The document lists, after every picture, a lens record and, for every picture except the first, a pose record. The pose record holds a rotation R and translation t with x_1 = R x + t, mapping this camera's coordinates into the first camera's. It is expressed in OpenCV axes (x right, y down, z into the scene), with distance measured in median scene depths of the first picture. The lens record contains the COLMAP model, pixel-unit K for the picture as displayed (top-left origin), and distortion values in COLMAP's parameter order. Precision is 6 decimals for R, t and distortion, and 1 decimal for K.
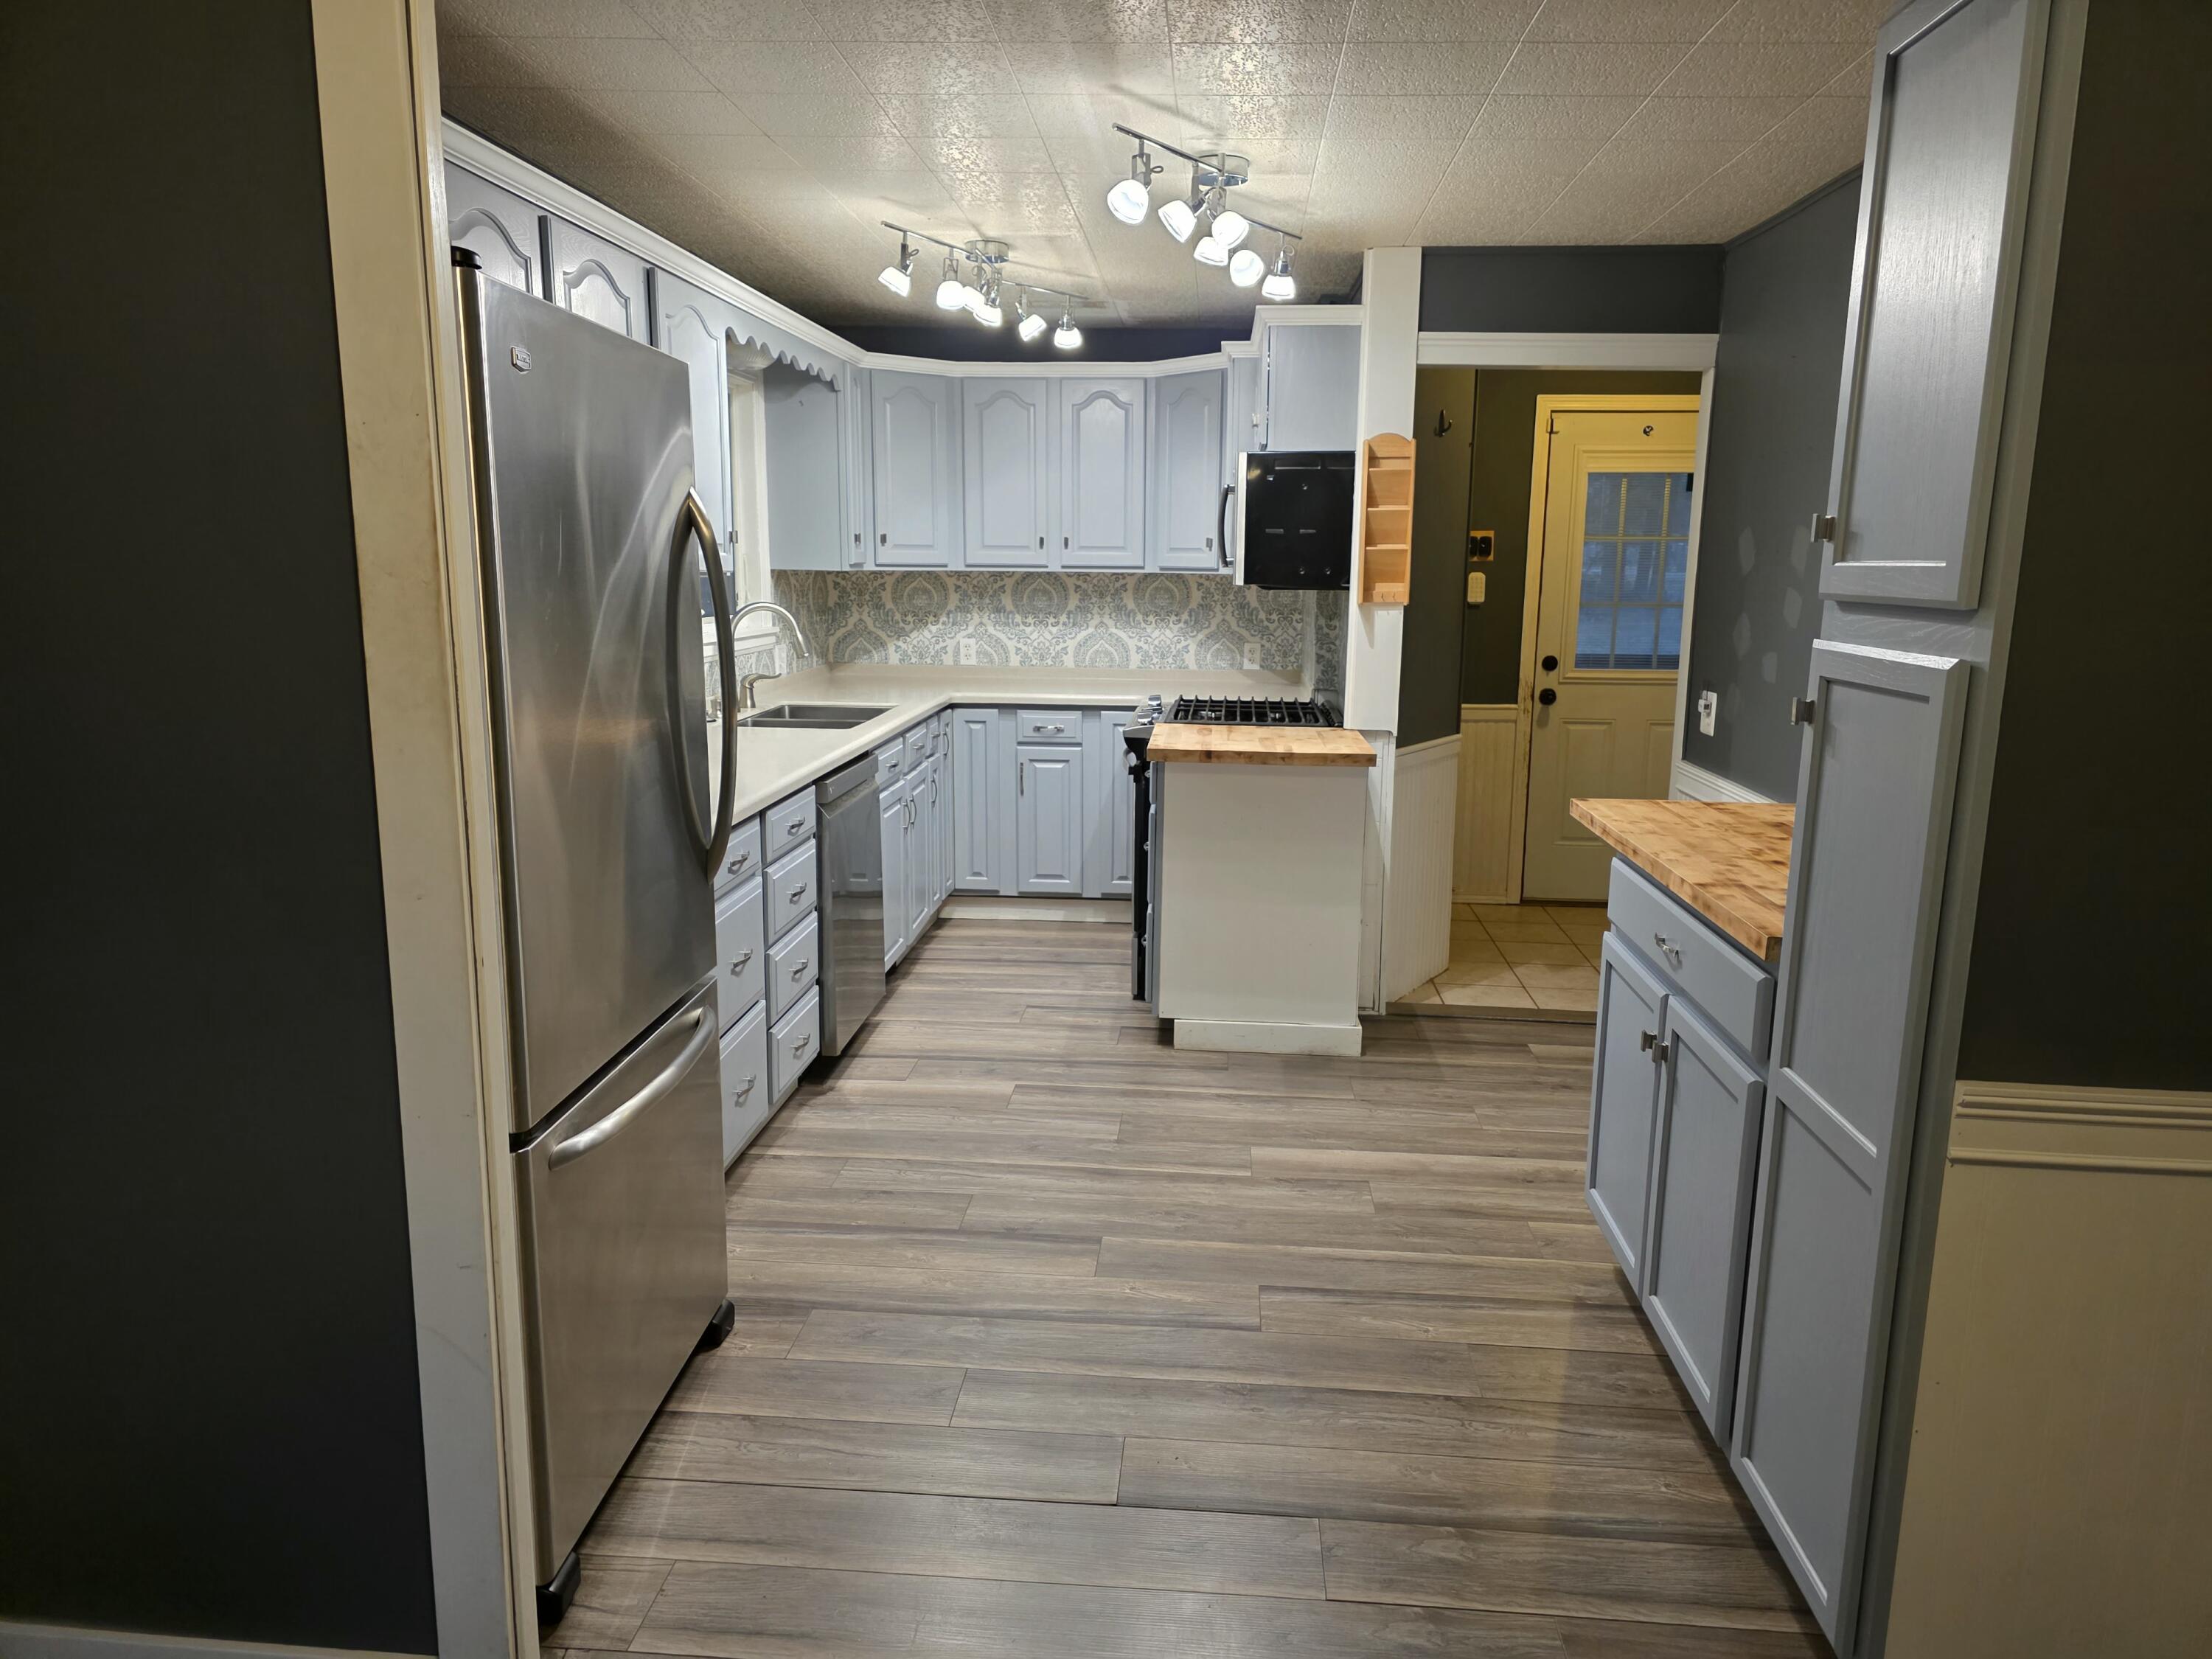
lens RADIAL K [[1498.7, 0, 1116.9], [0, 1498.7, 813.6], [0, 0, 1]] dist [0.061155, -0.058066]
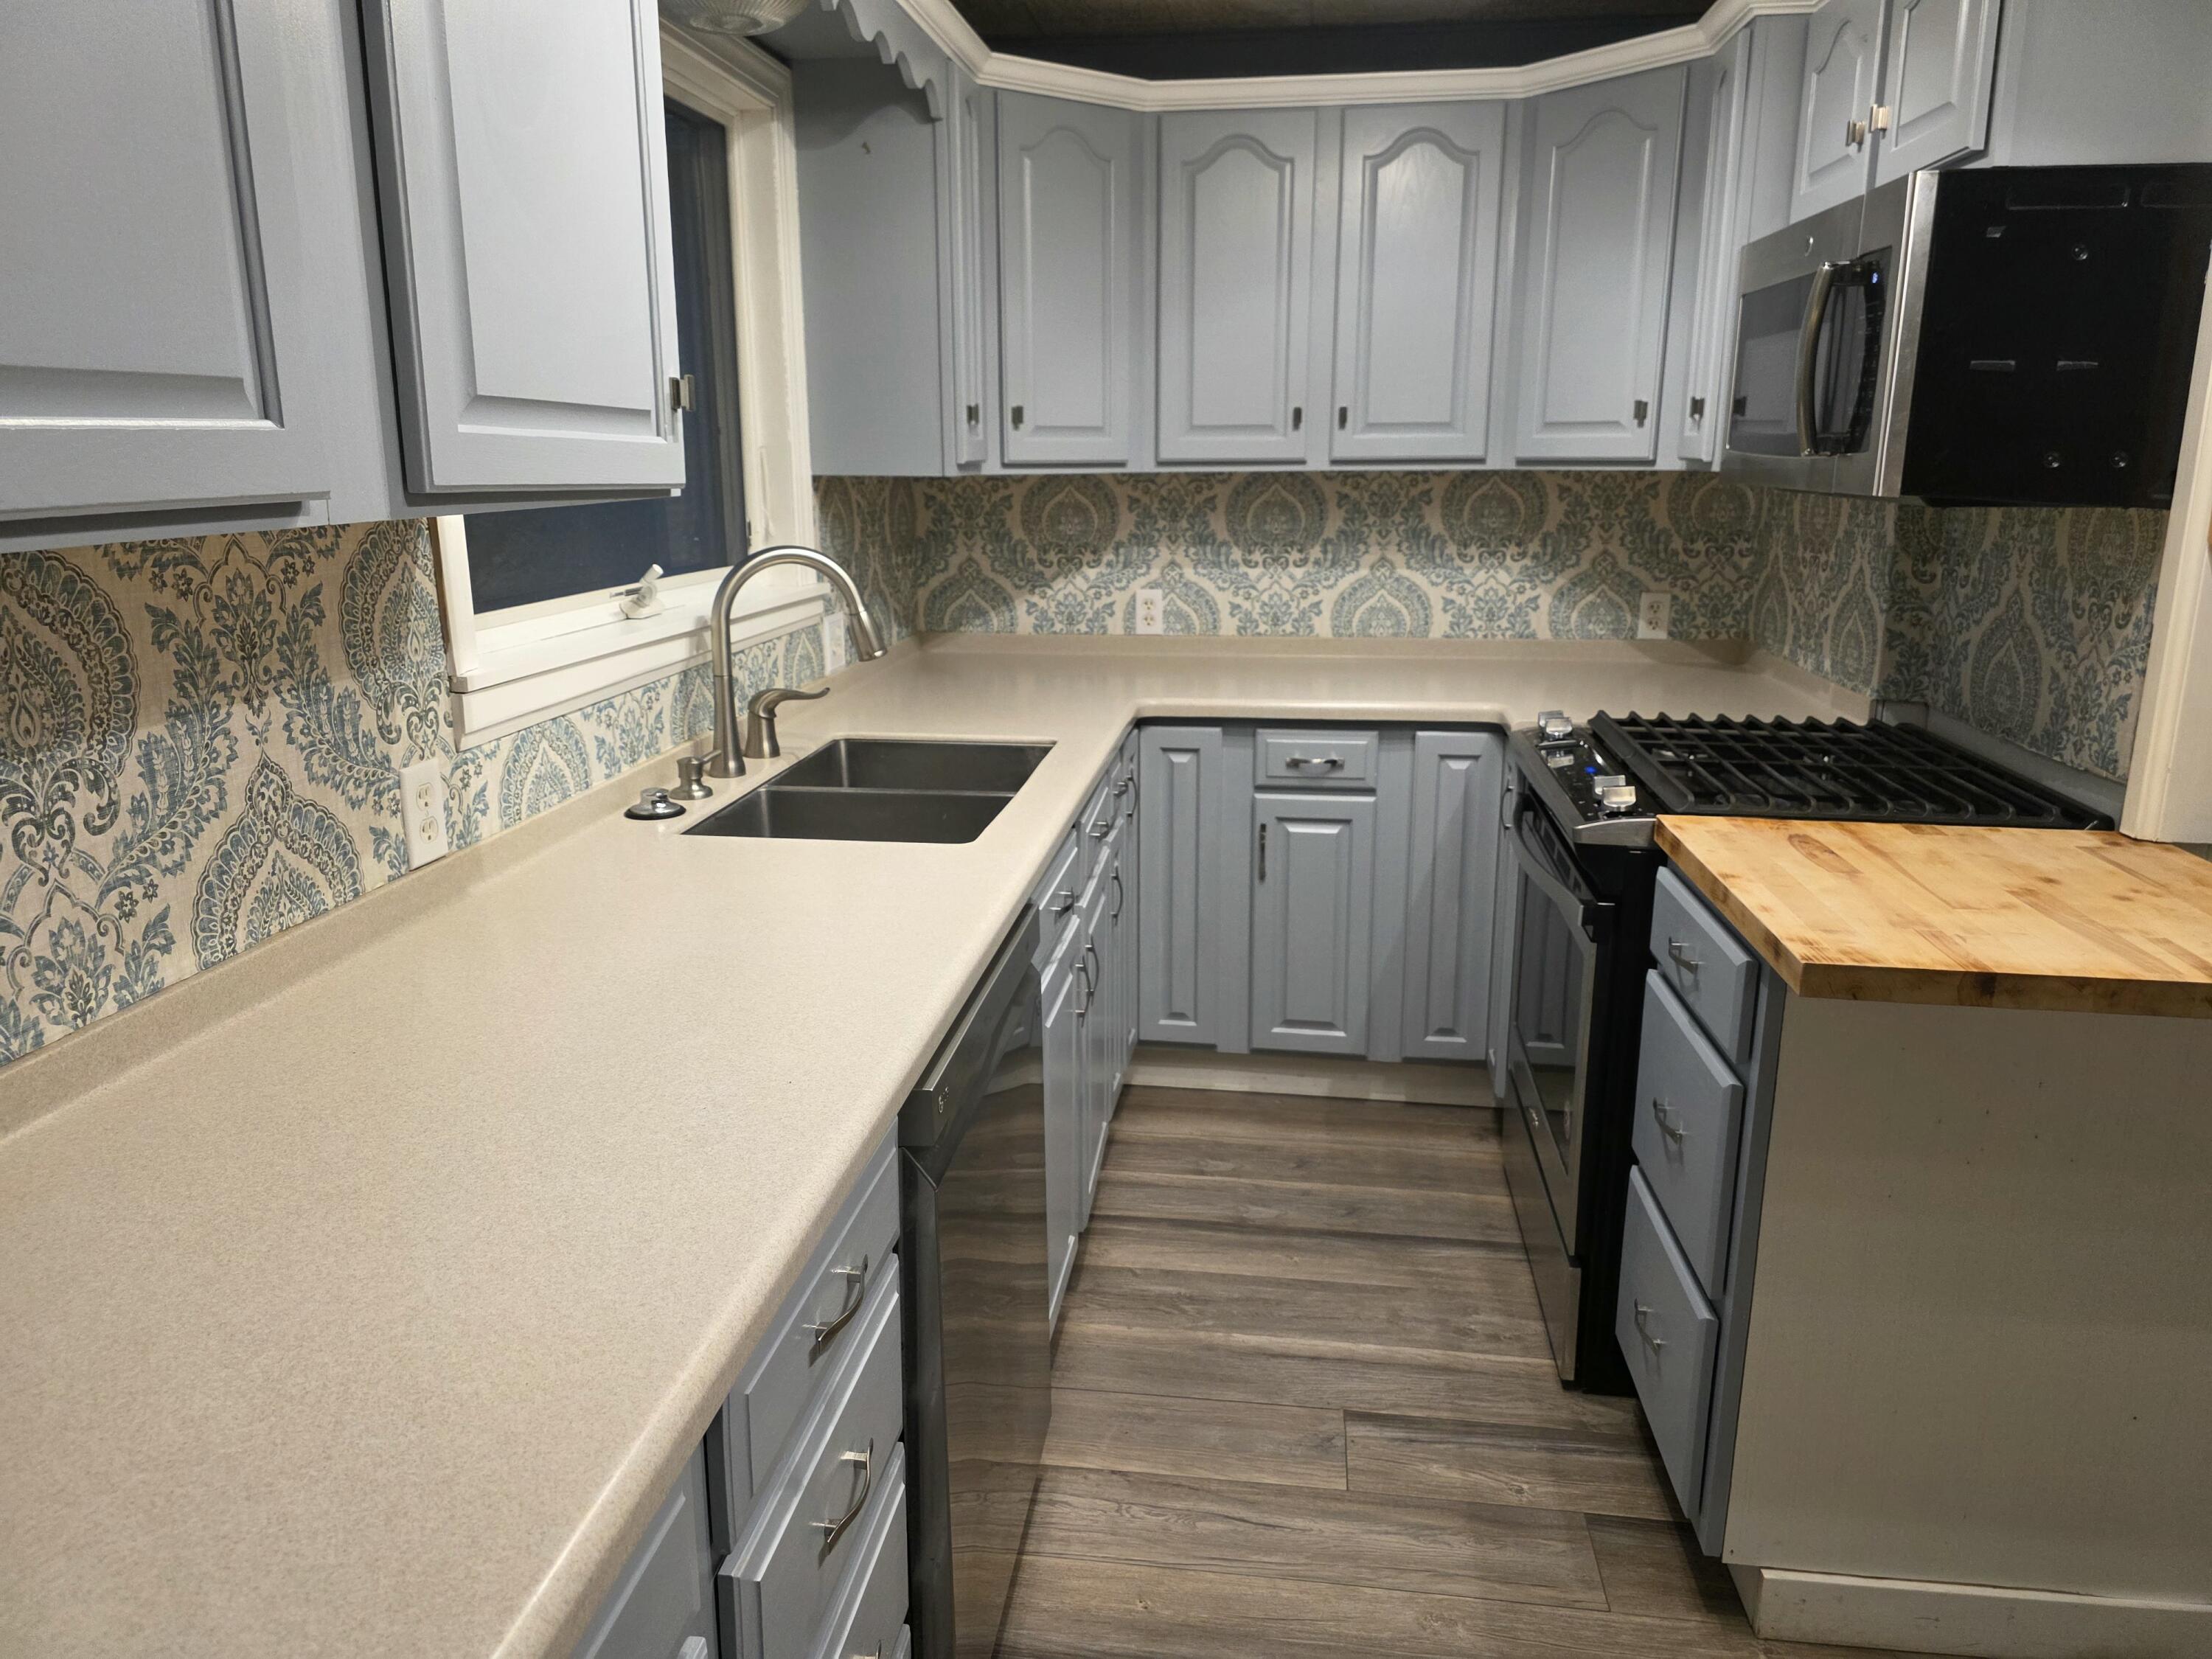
lens RADIAL K [[1558.5, 0, 1052.5], [0, 1558.5, 843.5], [0, 0, 1]] dist [0.014359, -0.031742]
pose [[0.995171, 0.007323, -0.097881, -0.106969], [-0.000001, 0.997214, 0.074597, -0.087524], [0.098154, -0.074236, 0.992398, 0.533719]]
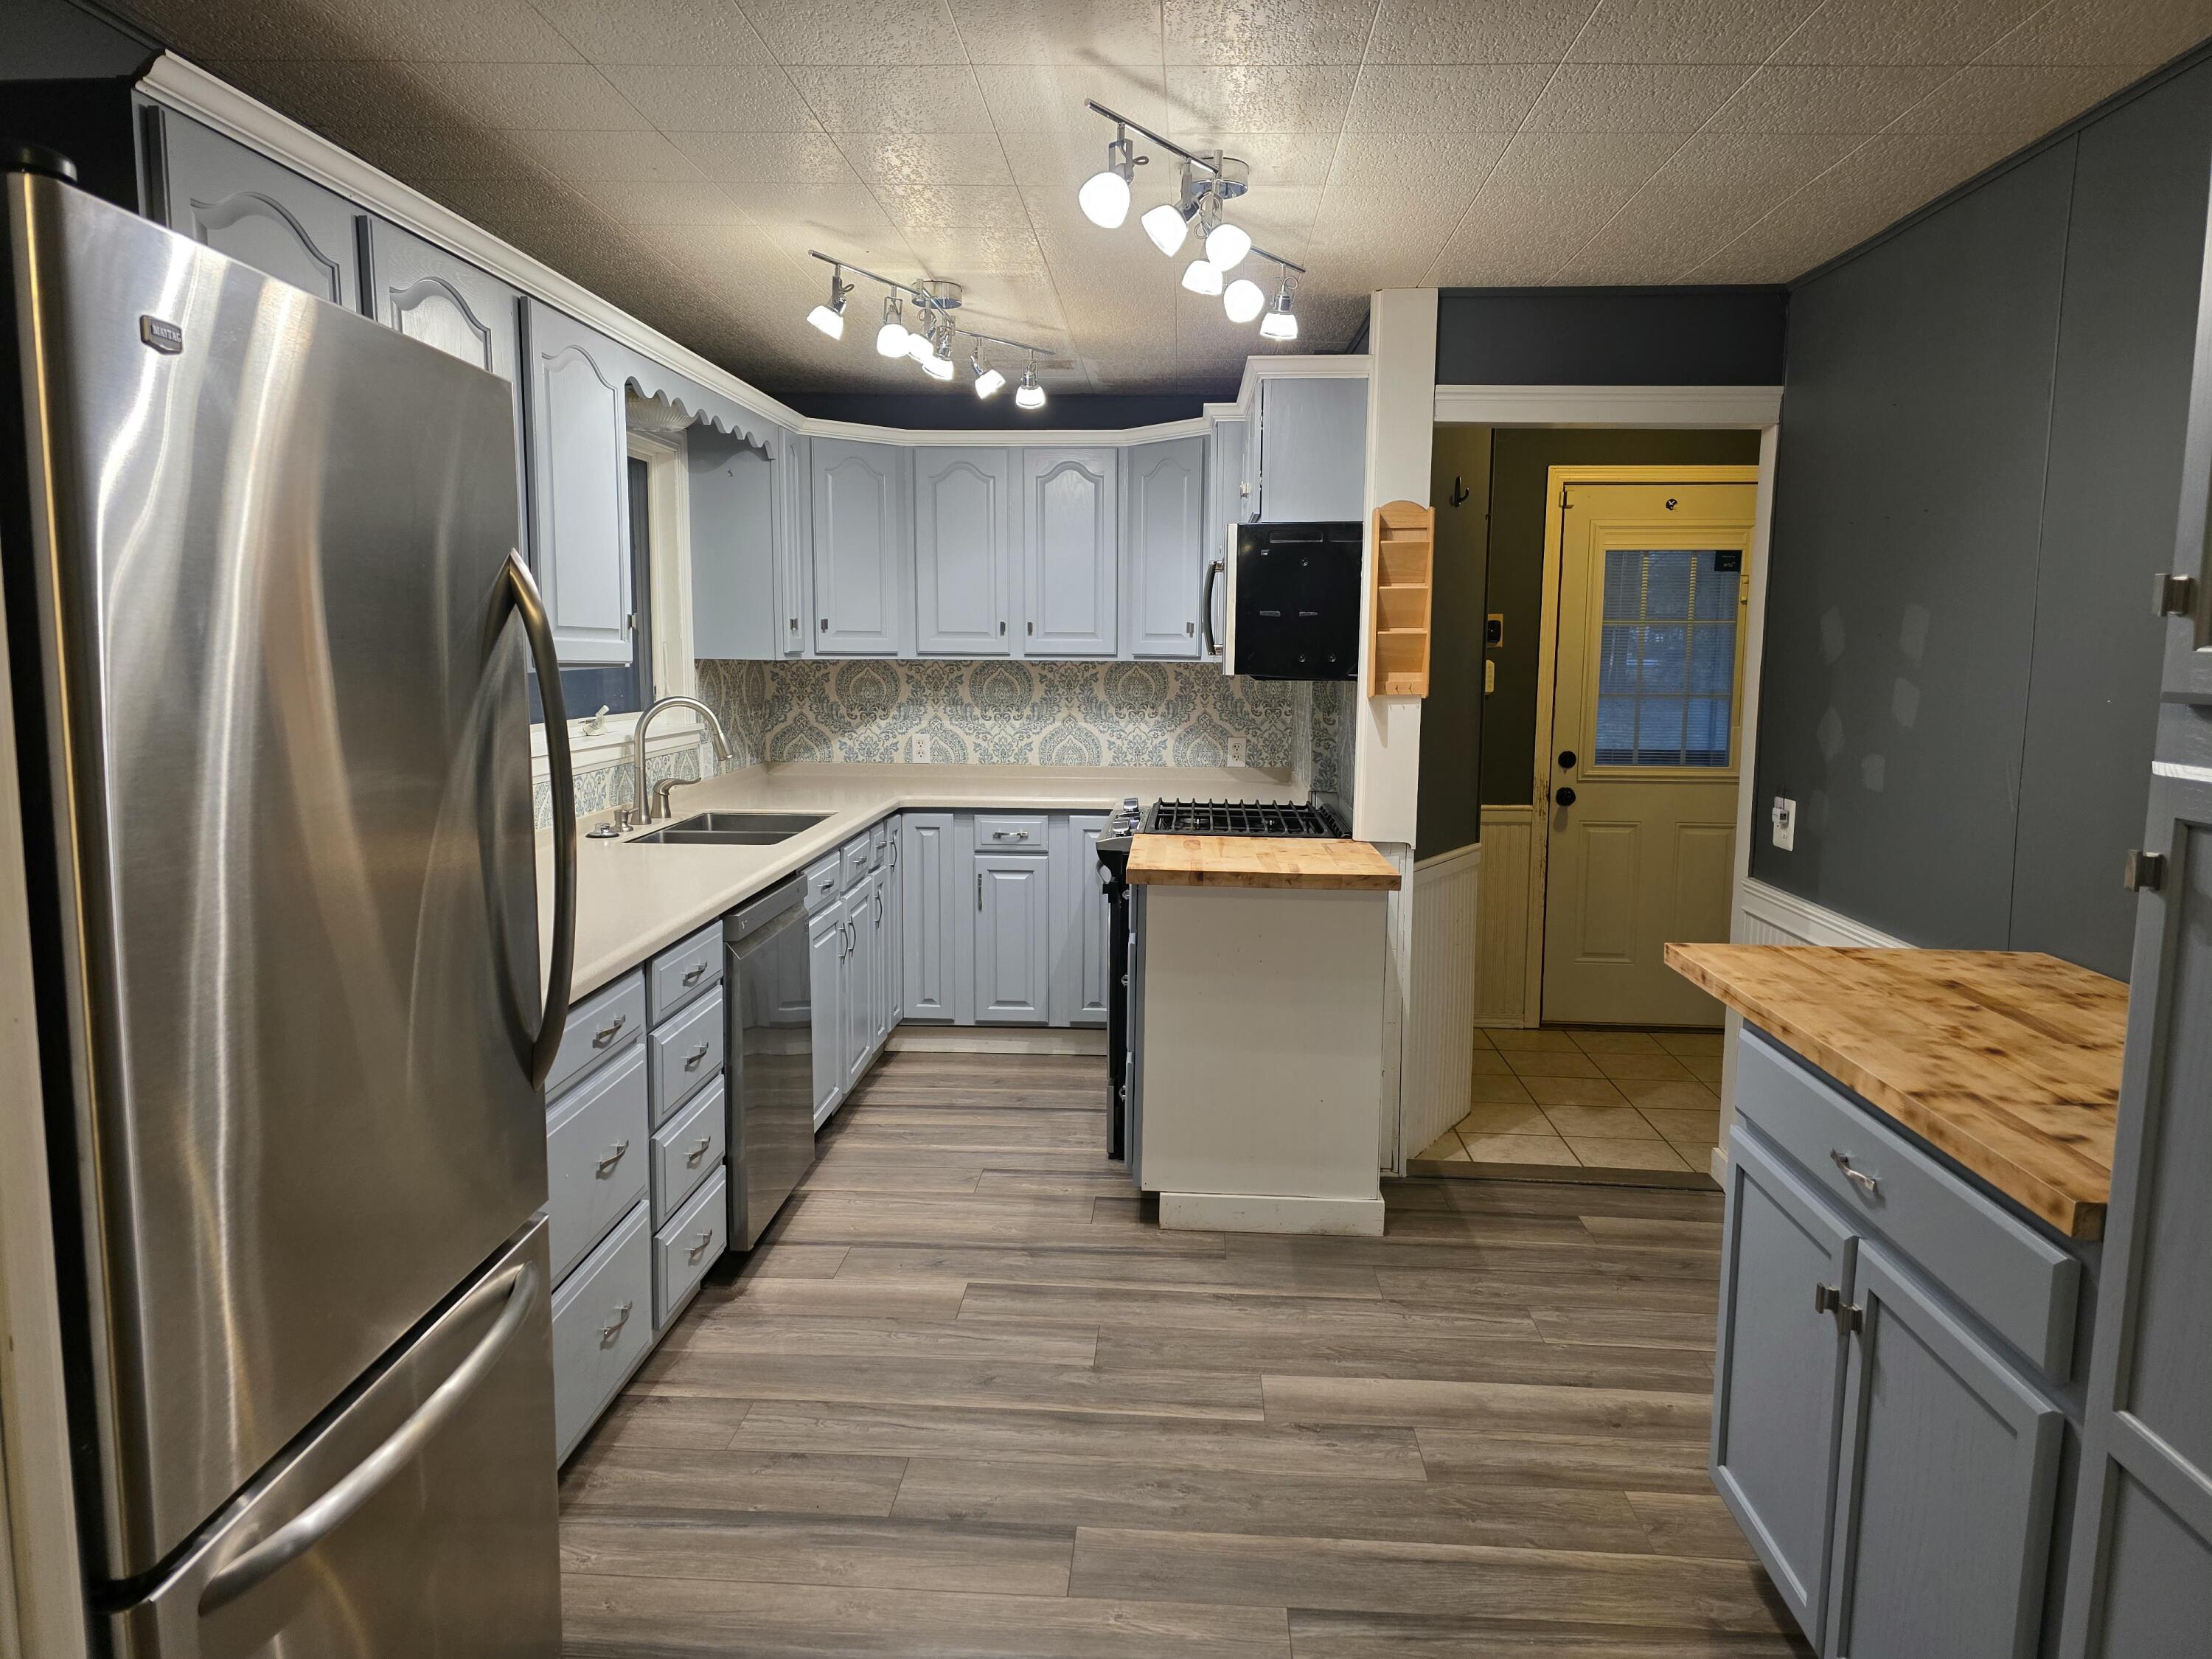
lens RADIAL K [[1498.7, 0, 1094.8], [0, 1498.7, 816.0], [0, 0, 1]] dist [0.061155, -0.058066]
pose [[0.999956, -0.004148, 0.008408, -0.003710], [0.004608, 0.998452, -0.055430, -0.024052], [-0.008165, 0.055467, 0.998427, 0.144226]]
